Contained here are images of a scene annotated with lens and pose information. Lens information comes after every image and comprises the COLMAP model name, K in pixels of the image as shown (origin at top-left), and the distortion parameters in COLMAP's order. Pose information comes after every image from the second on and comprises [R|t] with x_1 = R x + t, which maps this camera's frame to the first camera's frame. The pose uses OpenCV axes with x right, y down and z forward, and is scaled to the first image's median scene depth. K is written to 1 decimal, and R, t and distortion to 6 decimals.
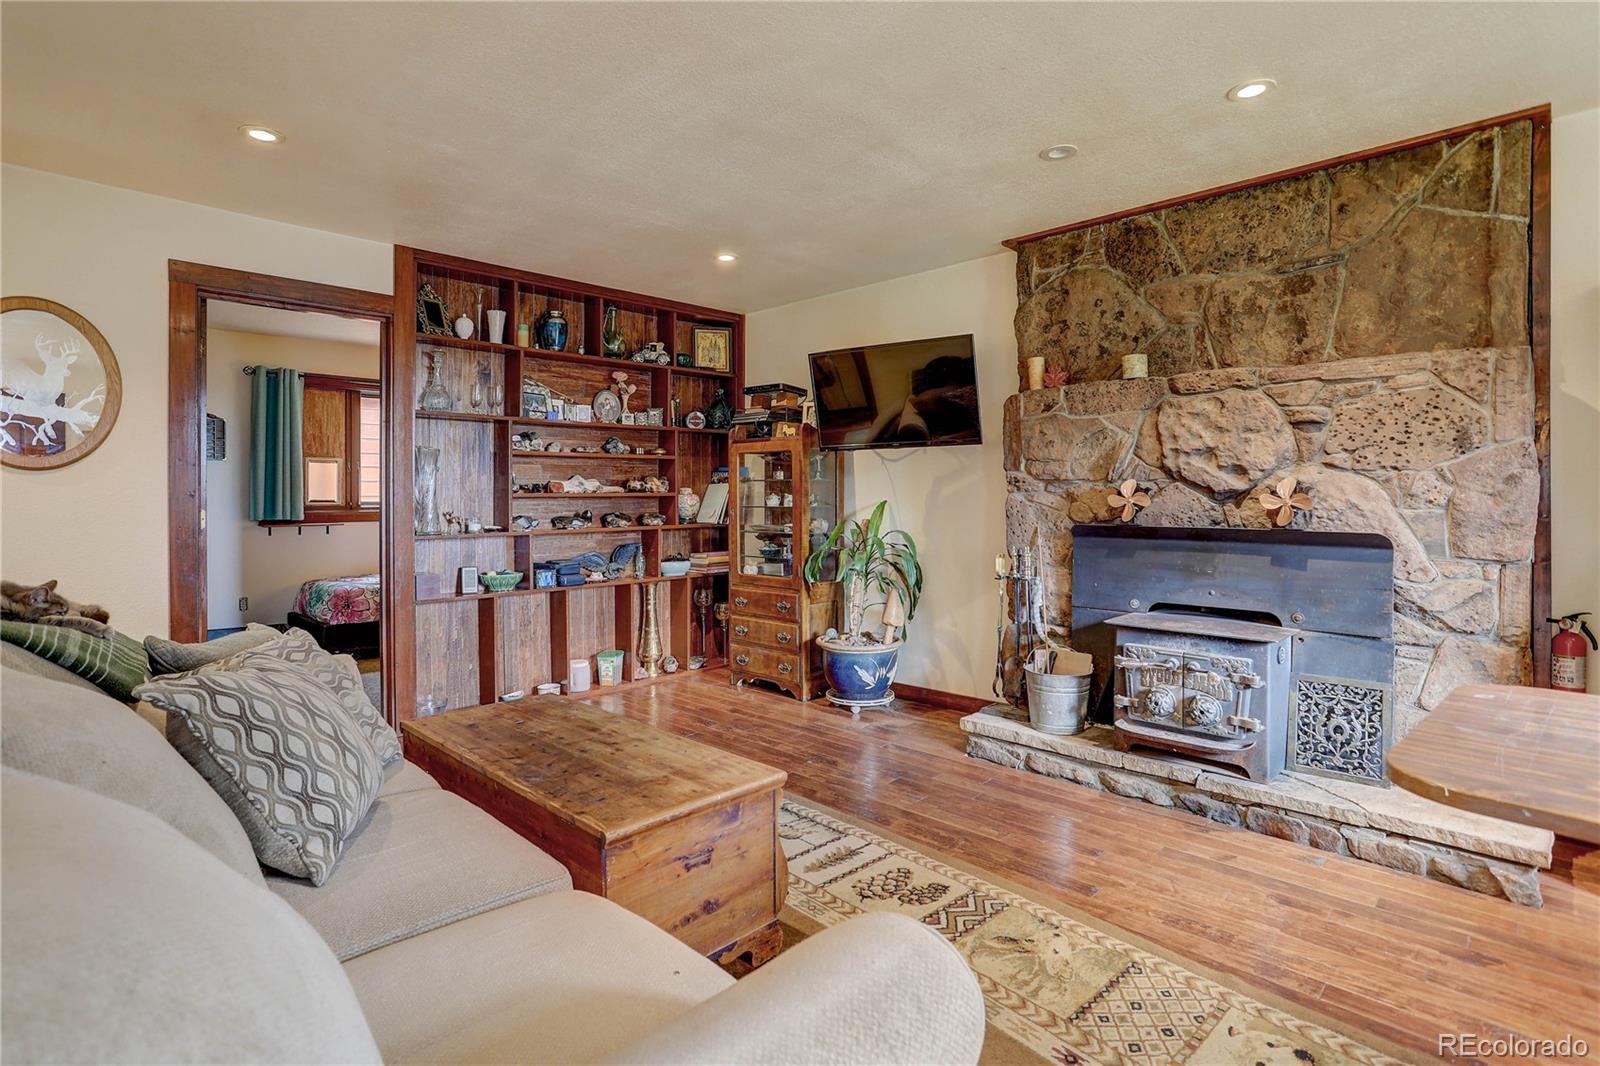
lens RADIAL K [[802.7, 0, 798.8], [0, 802.7, 494.2], [0, 0, 1]] dist [-0.001571, 0.000968]
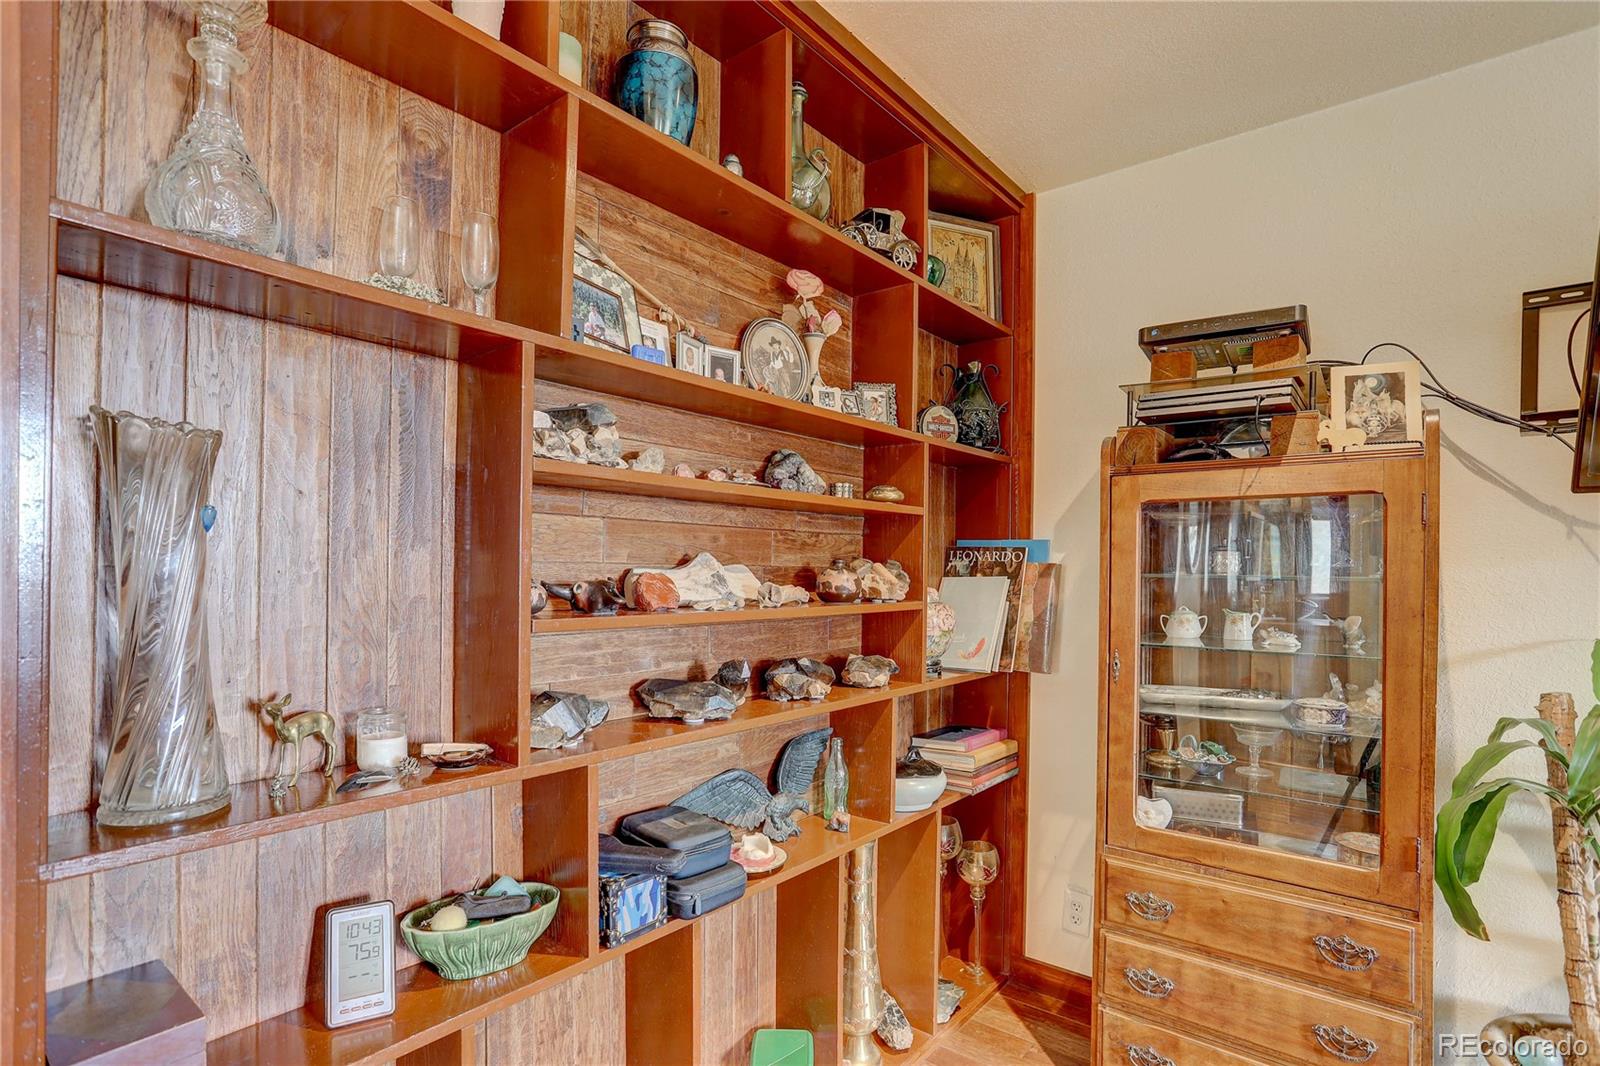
lens RADIAL K [[786.5, 0, 808.0], [0, 786.5, 579.4], [0, 0, 1]] dist [-0.043252, 0.028590]
pose [[0.994814, 0.012465, 0.100949, -0.357277], [-0.013555, 0.999857, 0.010126, -0.022148], [-0.100808, -0.011442, 0.994840, 0.898224]]
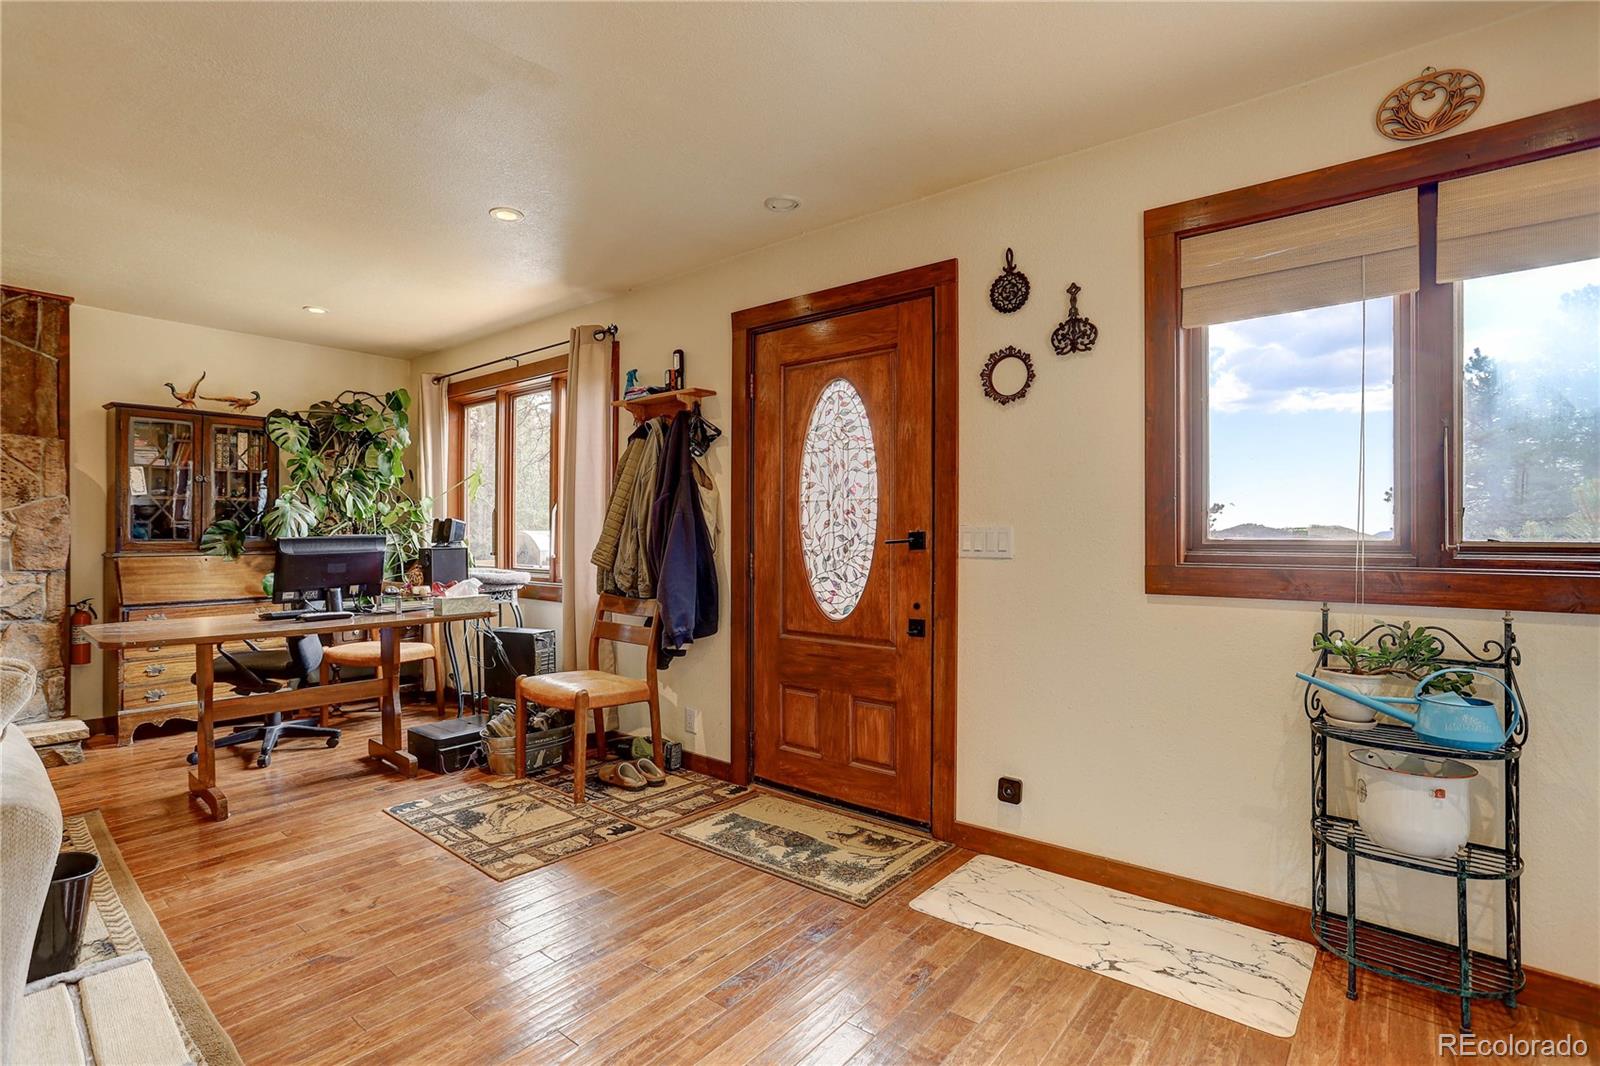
lens RADIAL K [[789.6, 0, 790.4], [0, 789.6, 536.8], [0, 0, 1]] dist [-0.069275, 0.028985]
pose [[-0.093582, -0.005176, 0.995598, -0.565932], [-0.003414, 0.999982, 0.004878, 0.001886], [-0.995606, -0.002943, -0.093598, -0.248672]]
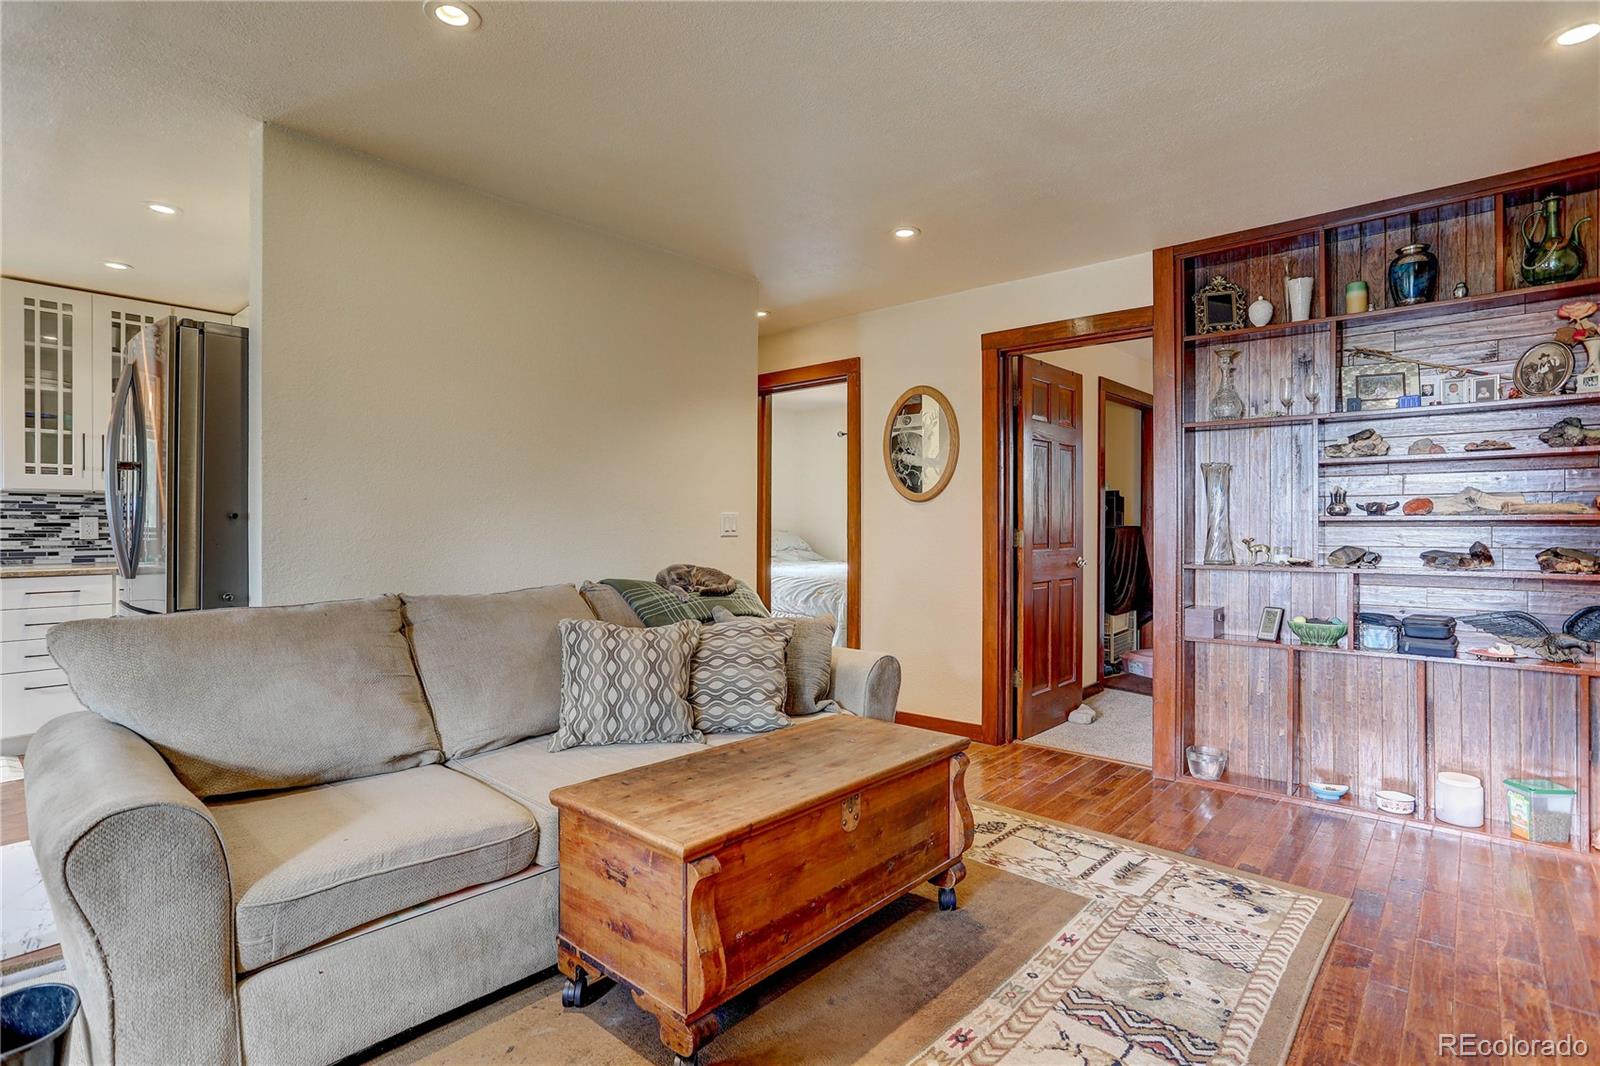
lens RADIAL K [[801.6, 0, 796.0], [0, 801.6, 523.6], [0, 0, 1]] dist [0.001076, 0.000407]
pose [[0.044612, 0.006051, -0.998986, 0.447168], [0.004938, 0.999968, 0.006278, -0.000681], [0.998992, -0.005213, 0.044581, 0.582392]]
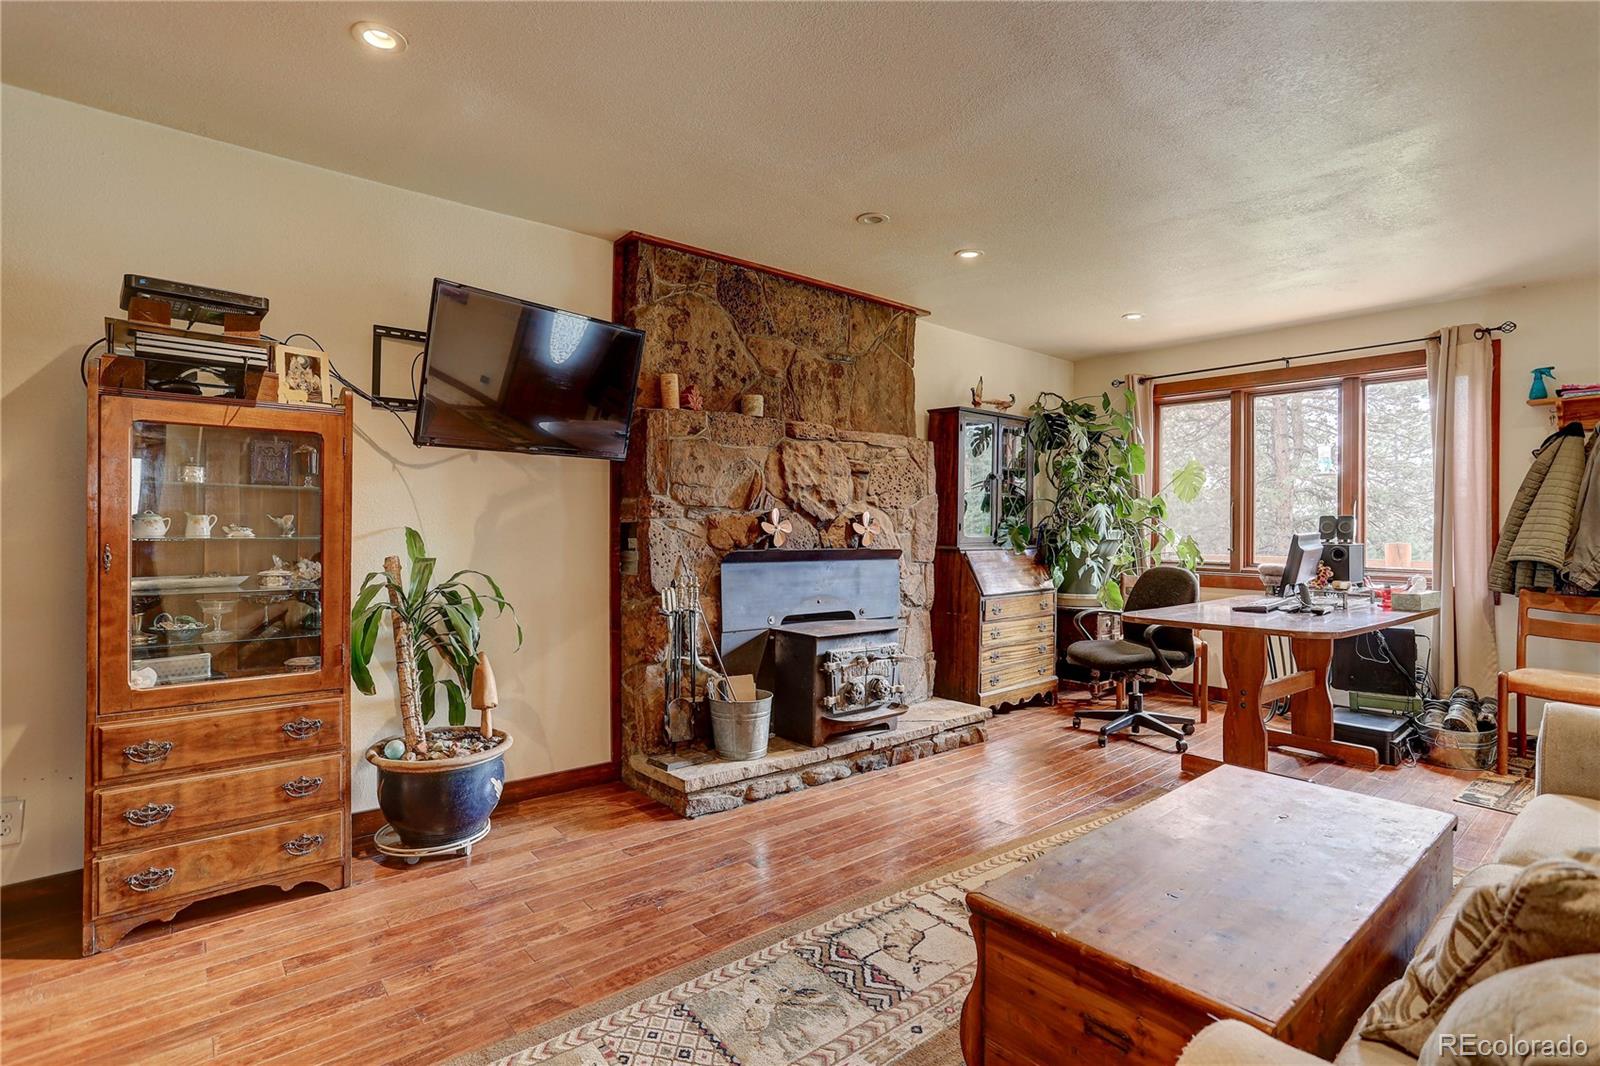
lens RADIAL K [[791.3, 0, 798.4], [0, 791.3, 525.0], [0, 0, 1]] dist [-0.013784, 0.000987]
pose [[0.099899, 0.005482, 0.994983, -0.637286], [-0.008816, 0.999950, -0.004624, 0.008713], [-0.994959, -0.008310, 0.099942, 0.805703]]
